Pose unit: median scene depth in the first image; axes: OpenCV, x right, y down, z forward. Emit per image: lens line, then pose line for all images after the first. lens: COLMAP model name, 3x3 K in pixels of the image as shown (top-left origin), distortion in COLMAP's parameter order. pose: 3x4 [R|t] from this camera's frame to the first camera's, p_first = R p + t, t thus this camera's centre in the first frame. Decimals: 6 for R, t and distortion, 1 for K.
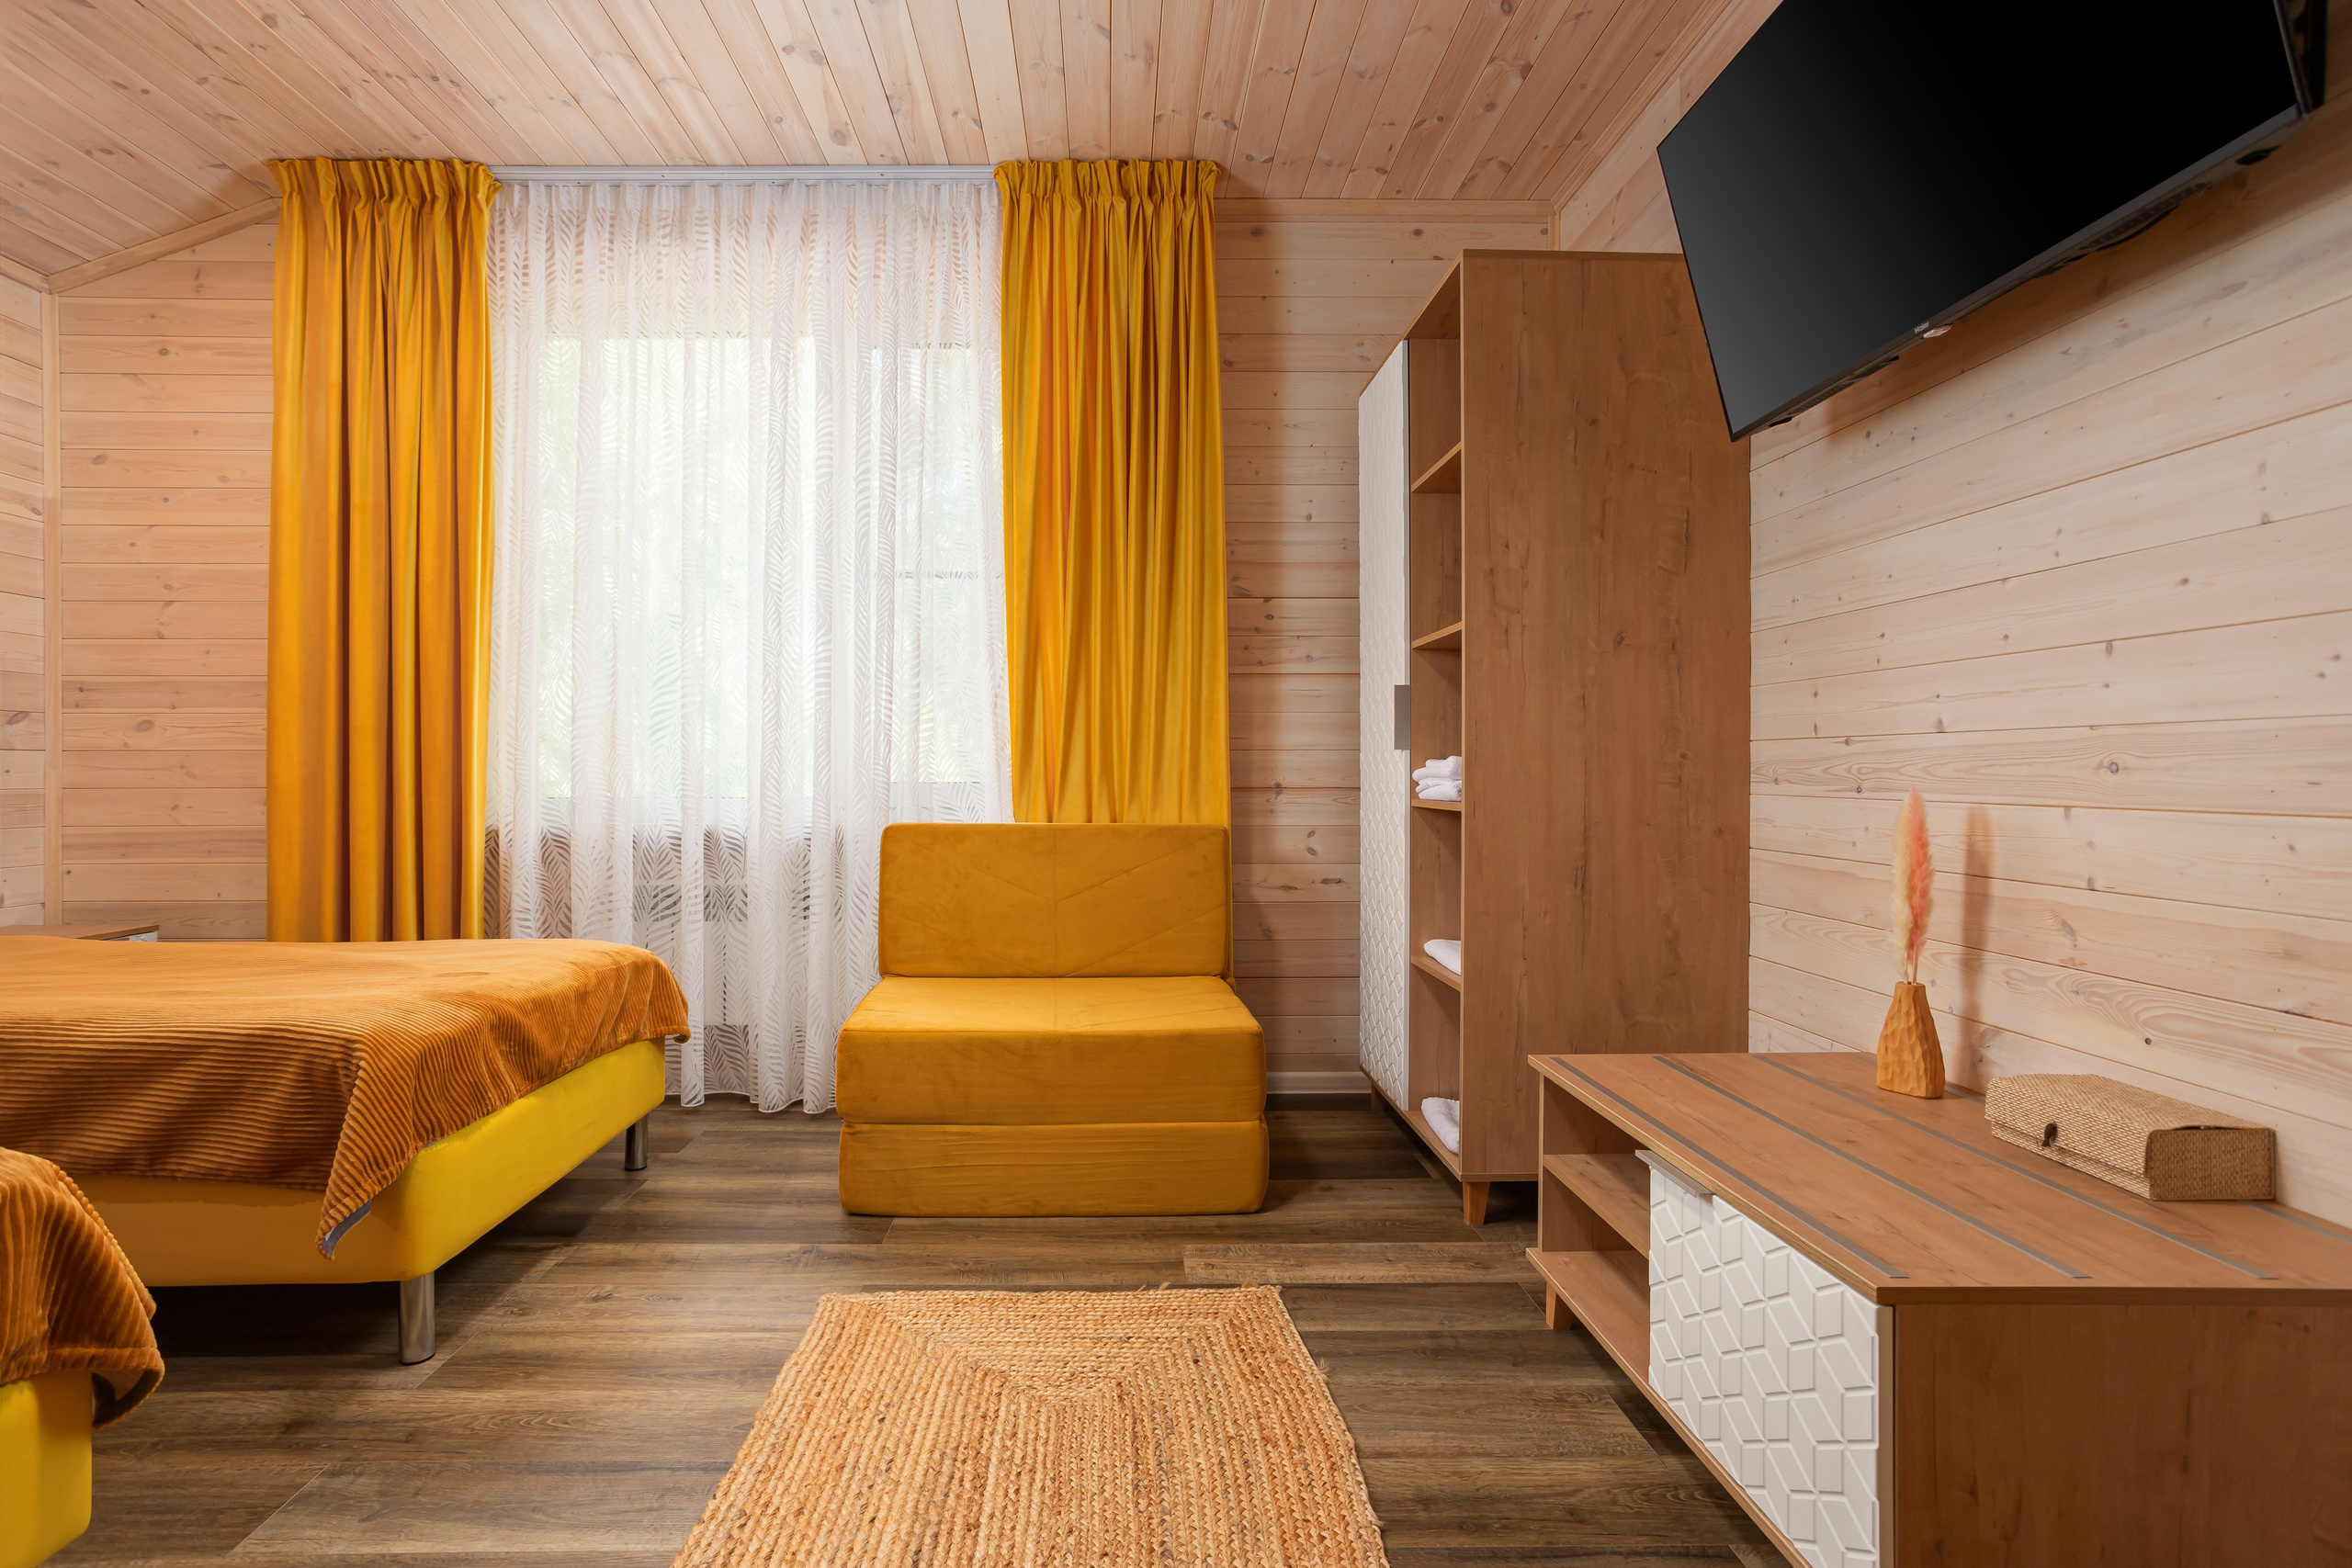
lens RADIAL K [[1153.0, 0, 1183.1], [0, 1153.0, 768.3], [0, 0, 1]] dist [-0.035516, 0.022599]
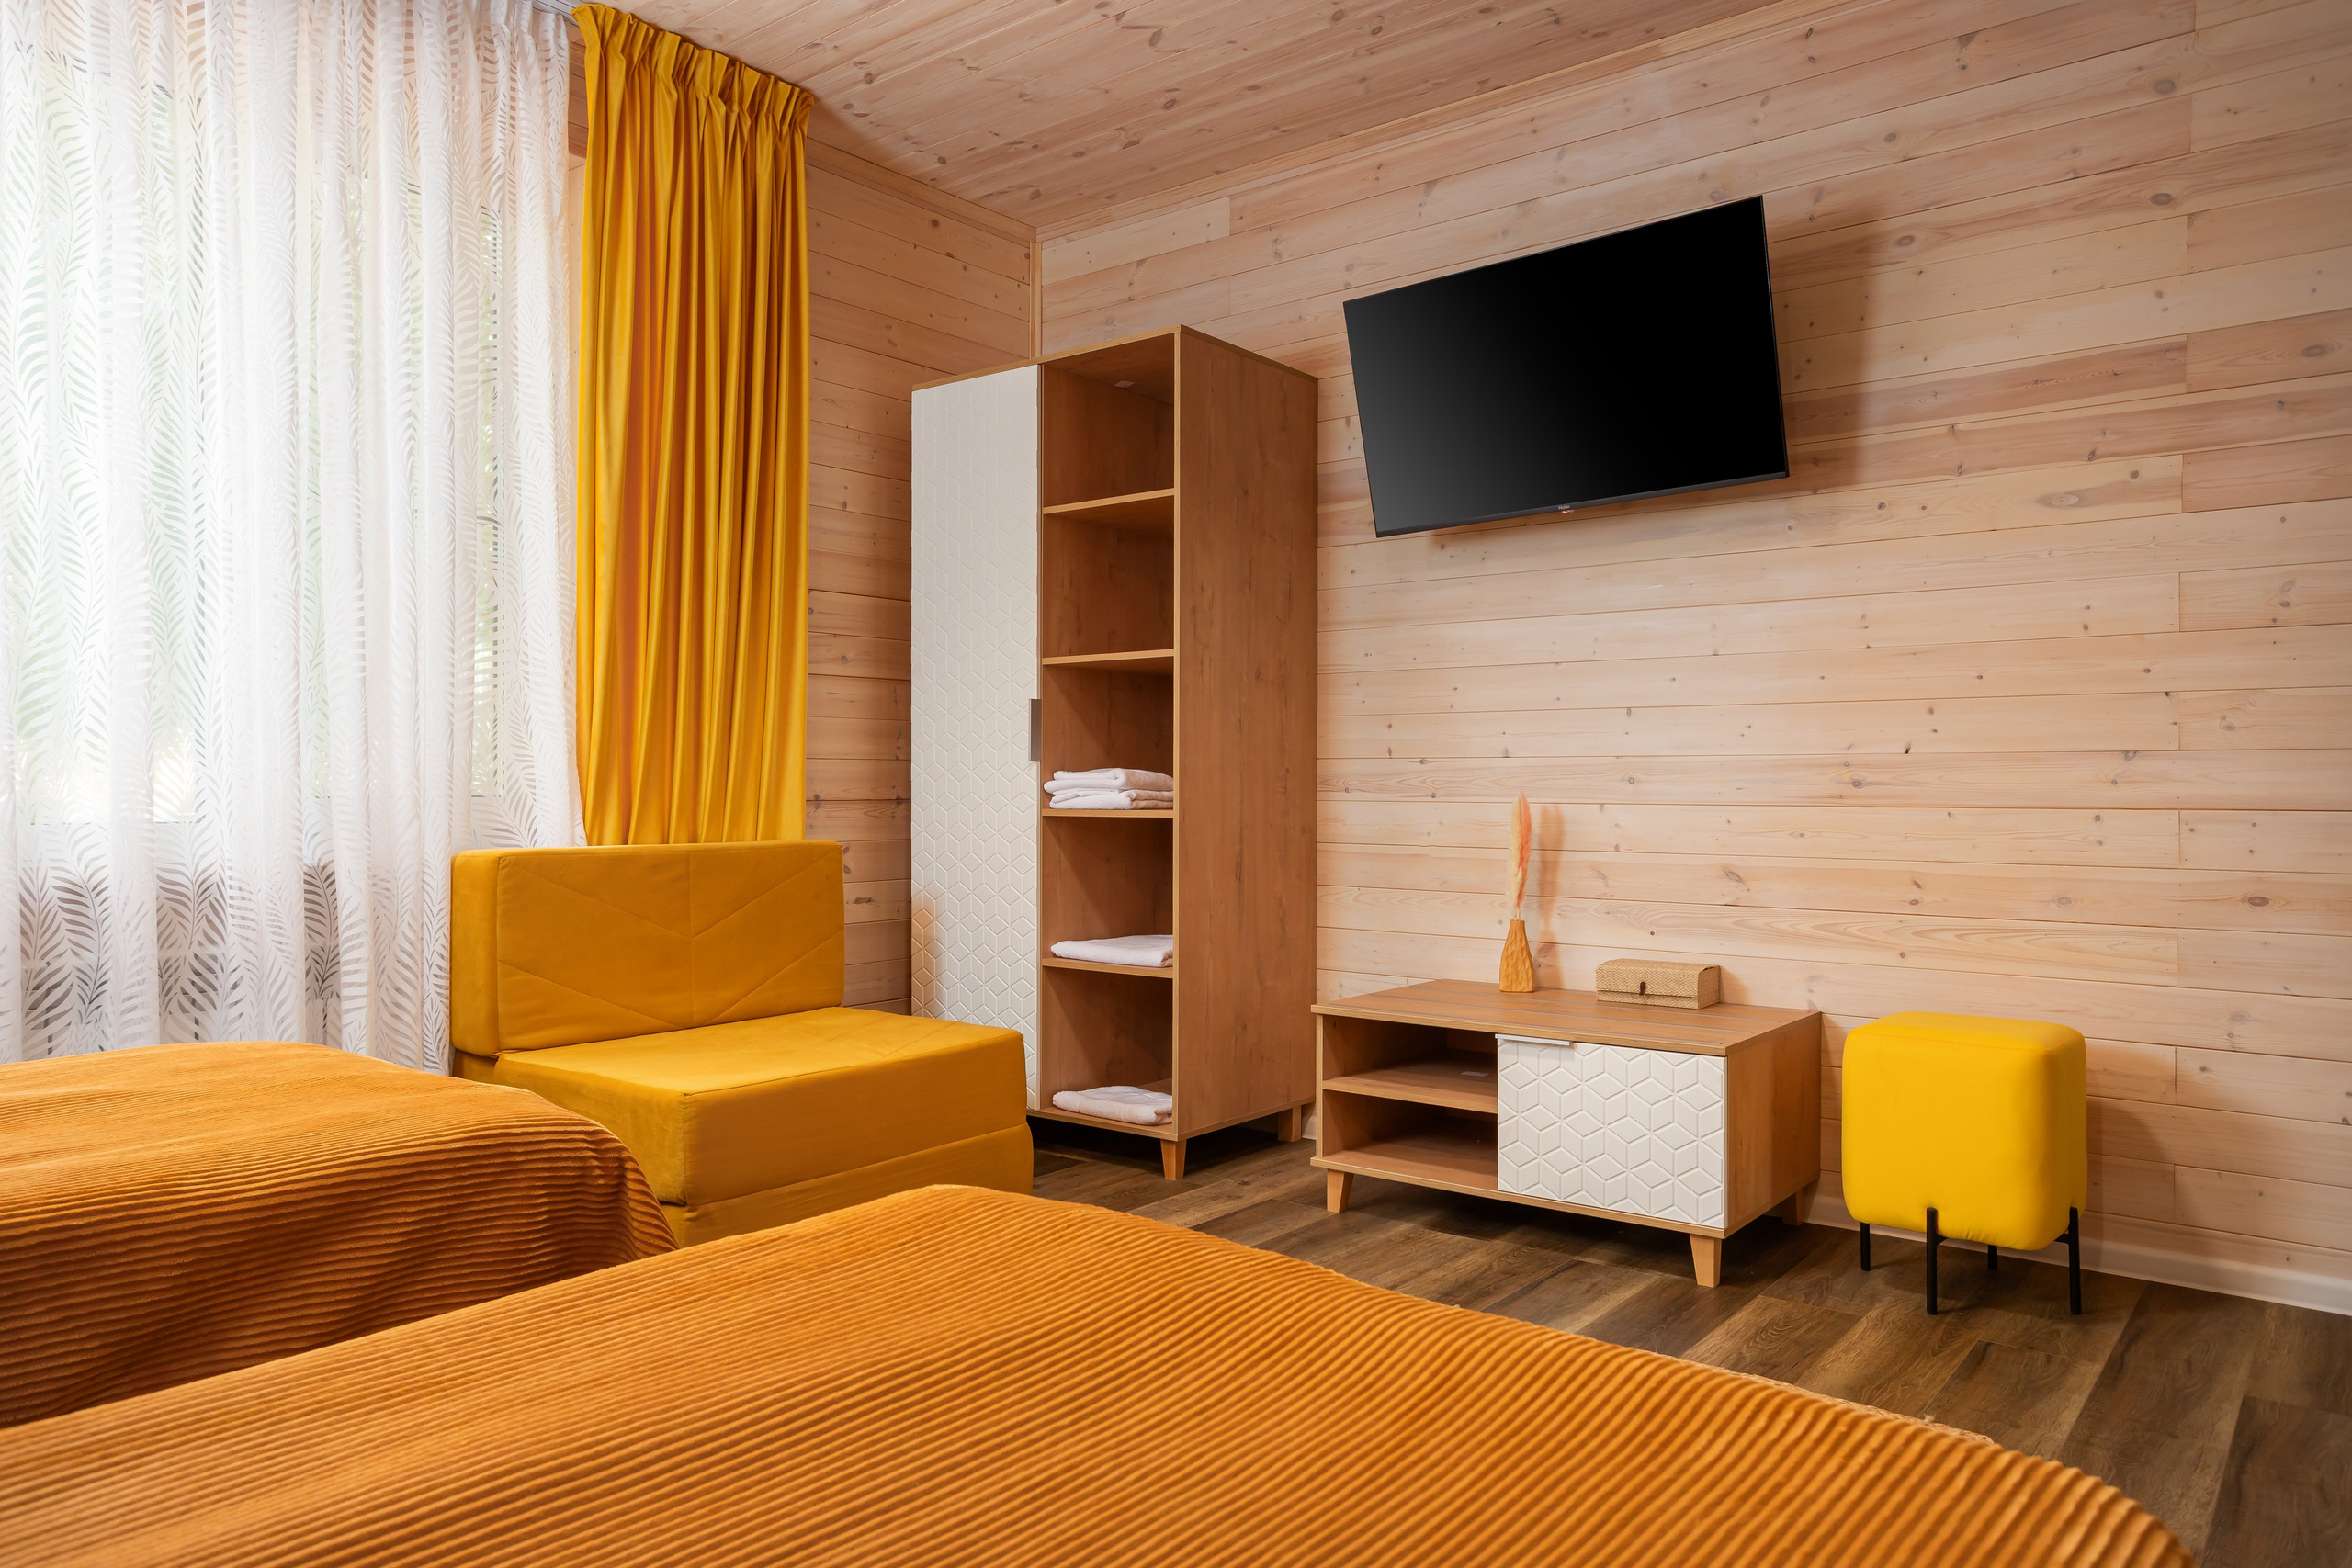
lens RADIAL K [[1535.2, 0, 1177.4], [0, 1535.2, 787.8], [0, 0, 1]] dist [0.006165, 0.001374]
pose [[0.633045, -0.000817, 0.774115, -0.940069], [-0.002282, 0.999993, 0.002922, 0.003537], [-0.774112, -0.003616, 0.633039, 0.031410]]
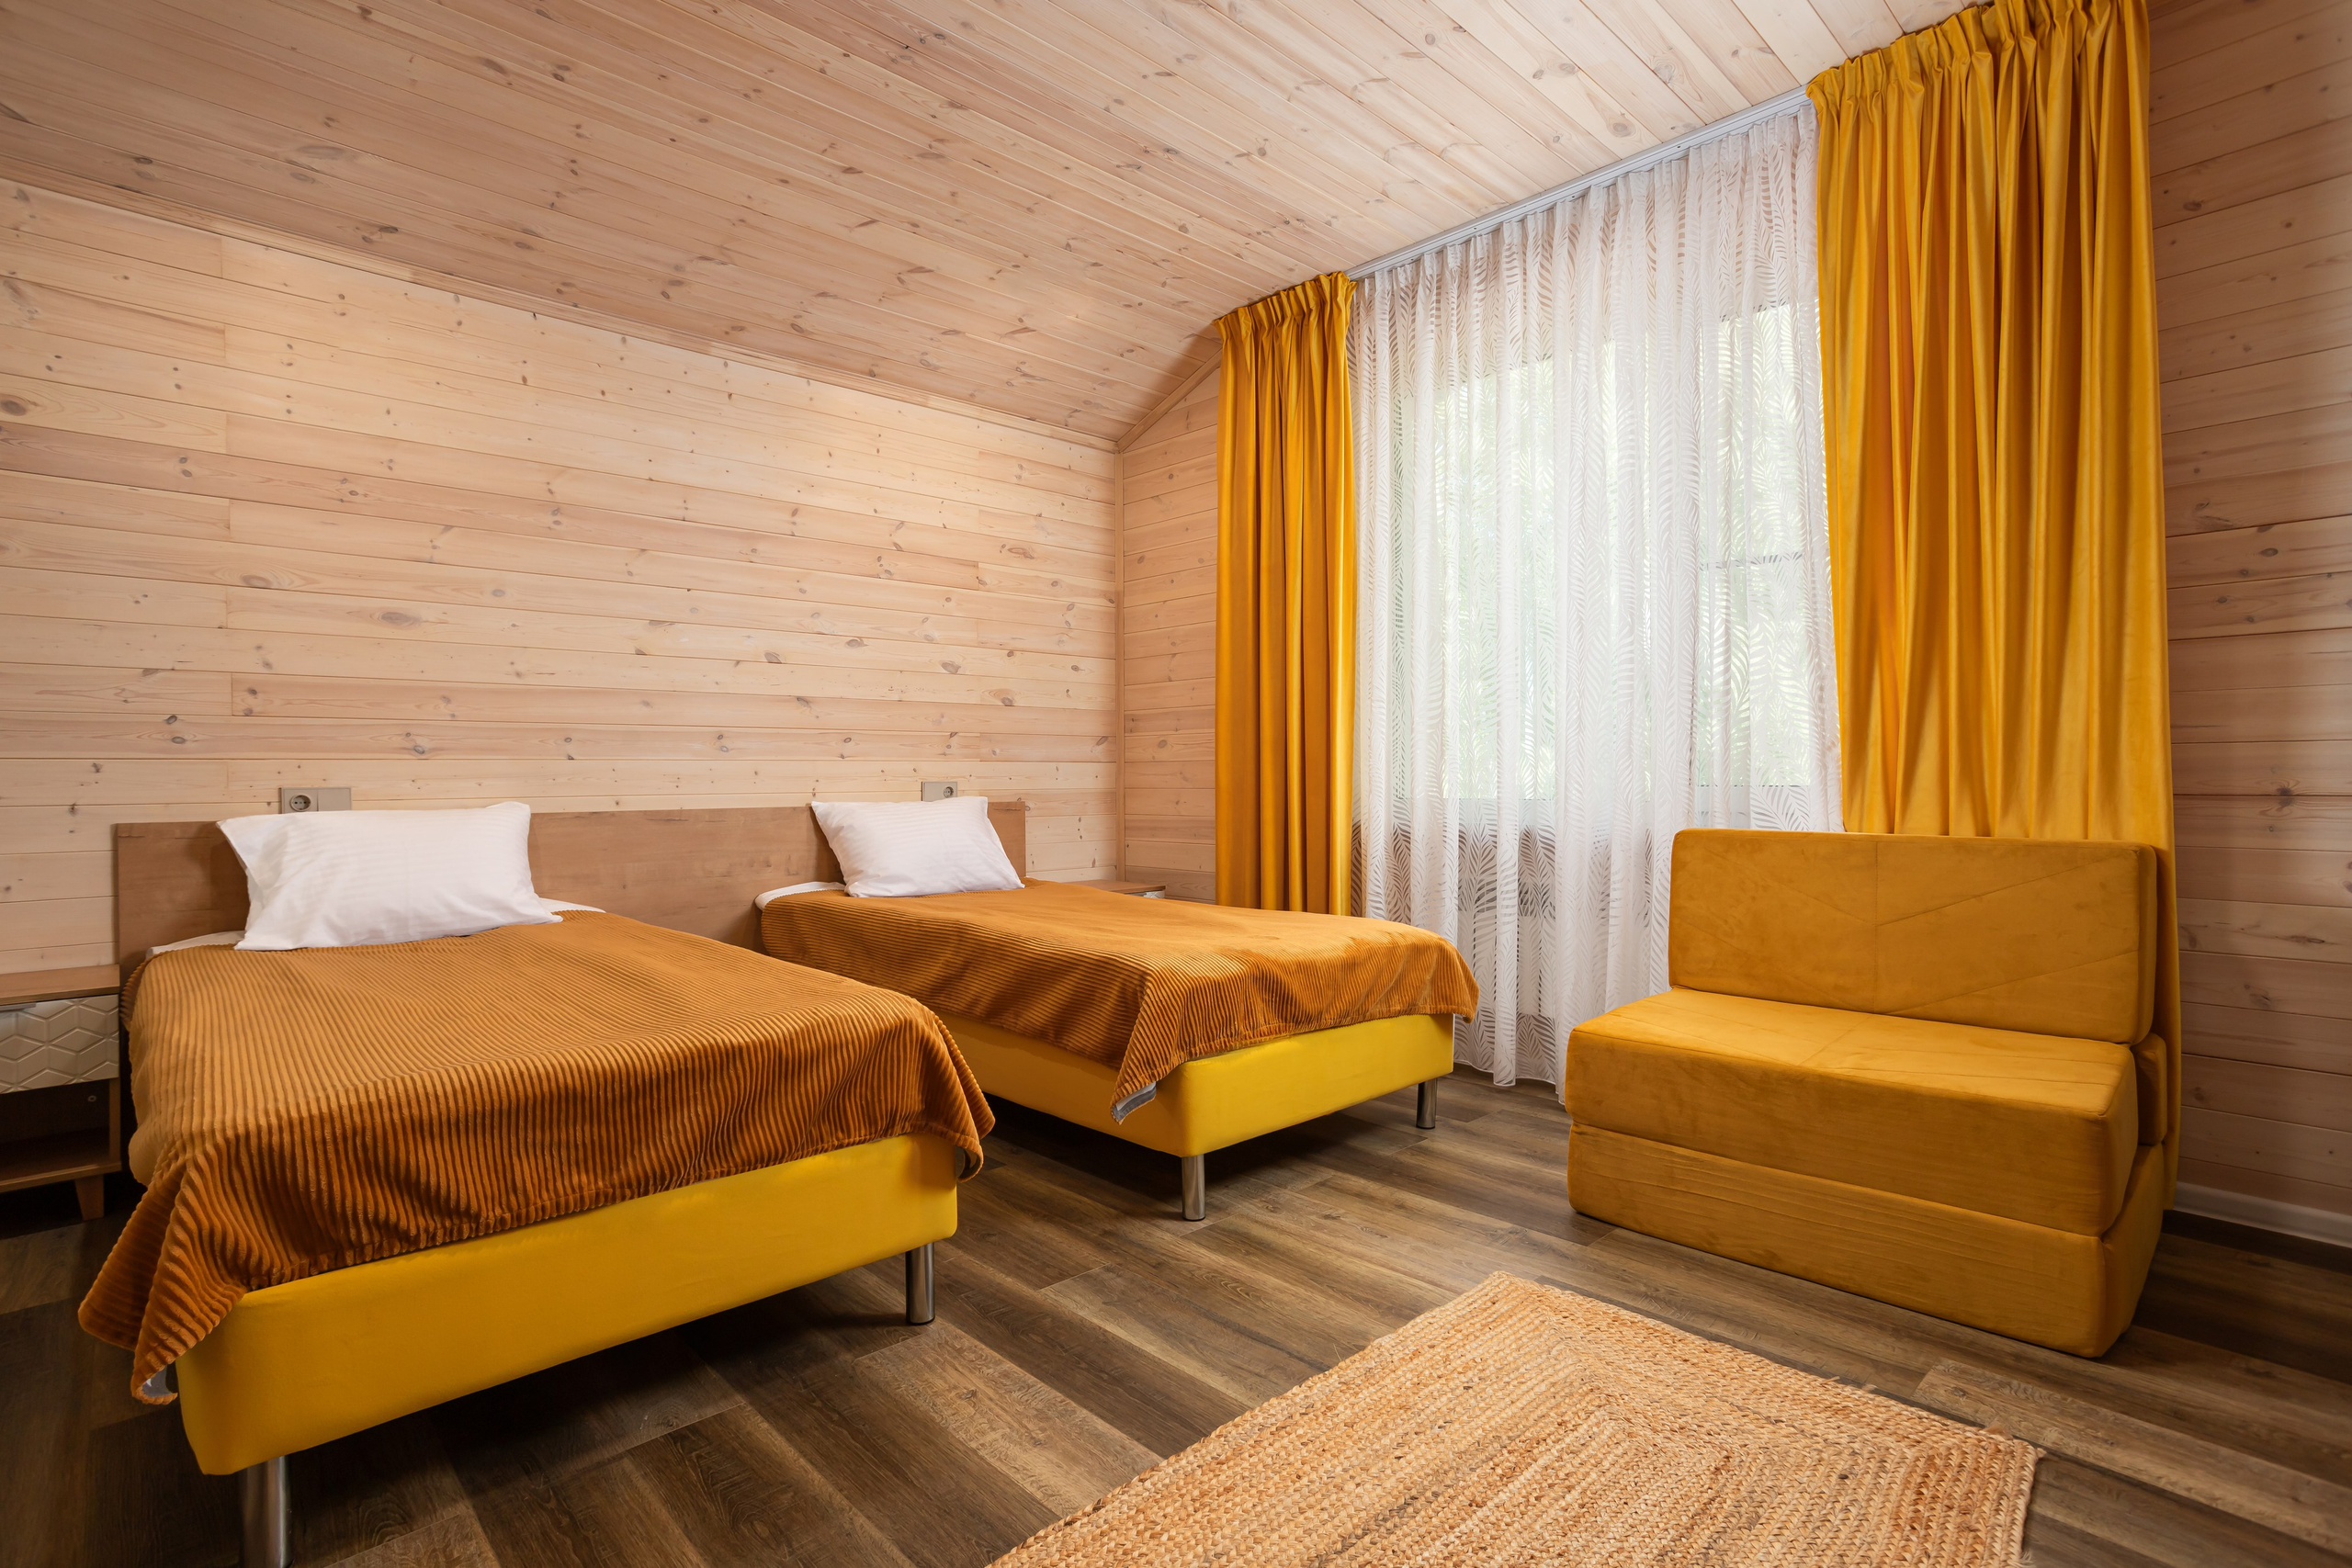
lens RADIAL K [[1153.0, 0, 1162.8], [0, 1153.0, 783.2], [0, 0, 1]] dist [-0.035516, 0.022599]
pose [[0.670818, 0.001281, -0.741621, 0.199414], [0.007281, 0.999939, 0.008314, -0.000903], [0.741586, -0.010977, 0.670768, 0.050577]]
